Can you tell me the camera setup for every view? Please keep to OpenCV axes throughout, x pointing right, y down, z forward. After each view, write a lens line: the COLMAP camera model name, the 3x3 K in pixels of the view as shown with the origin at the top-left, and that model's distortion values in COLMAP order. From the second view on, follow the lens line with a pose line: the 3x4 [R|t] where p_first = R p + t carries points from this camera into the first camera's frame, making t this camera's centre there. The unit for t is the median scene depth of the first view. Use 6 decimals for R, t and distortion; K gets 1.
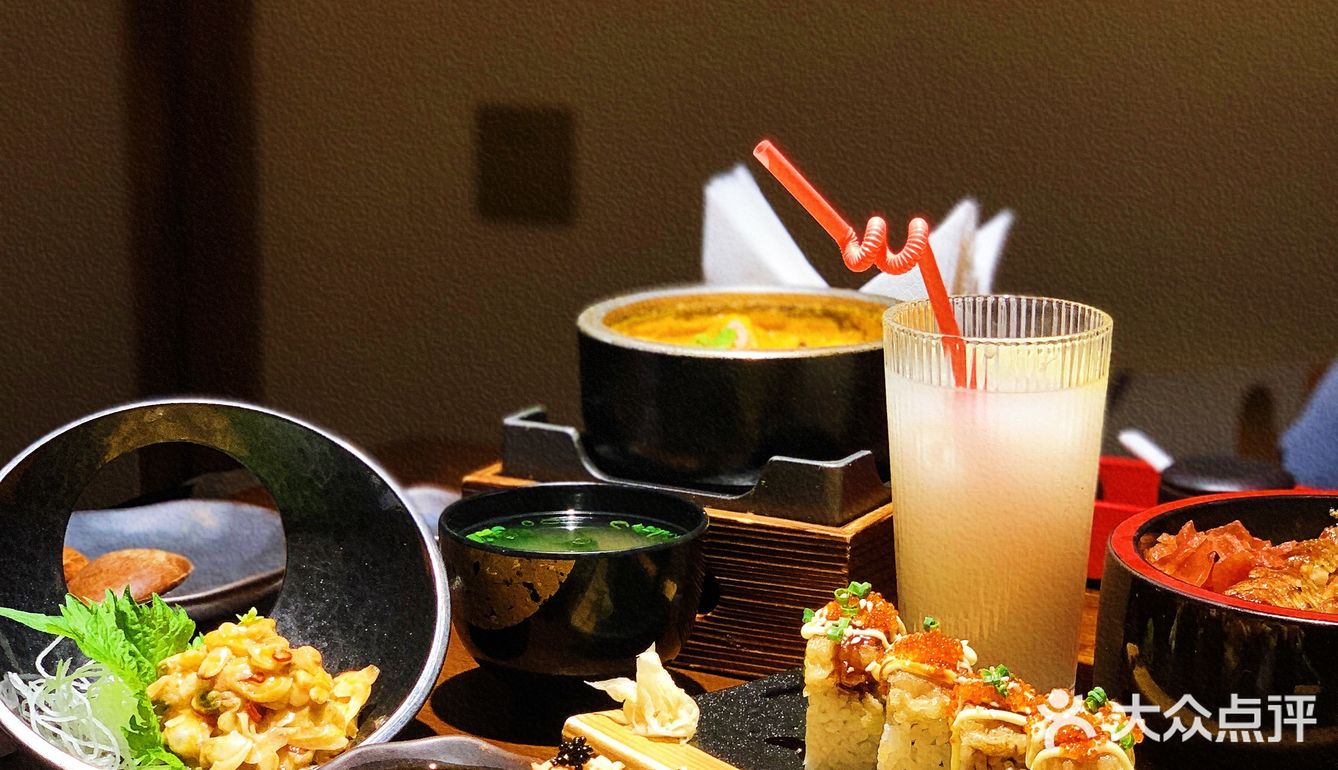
lens RADIAL K [[1559.3, 0, 669.0], [0, 1559.3, 385.0], [0, 0, 1]] dist [0.007372, -0.020409]
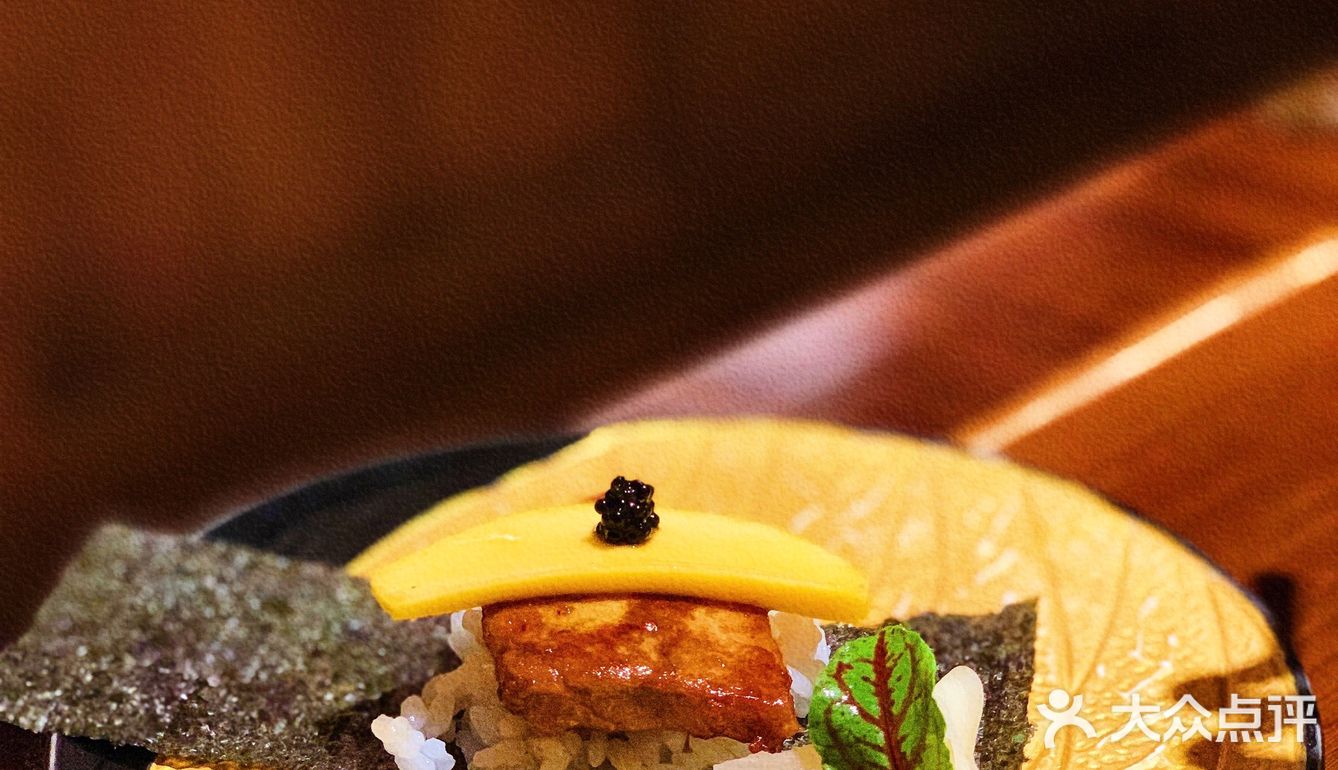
lens RADIAL K [[1559.3, 0, 669.0], [0, 1559.3, 385.0], [0, 0, 1]] dist [0.007372, -0.020409]
pose [[0.999999, 0.000010, -0.001660, 0.490957], [-0.000010, 1.000000, 0.000071, -0.000046], [0.001660, -0.000071, 0.999999, 0.000121]]
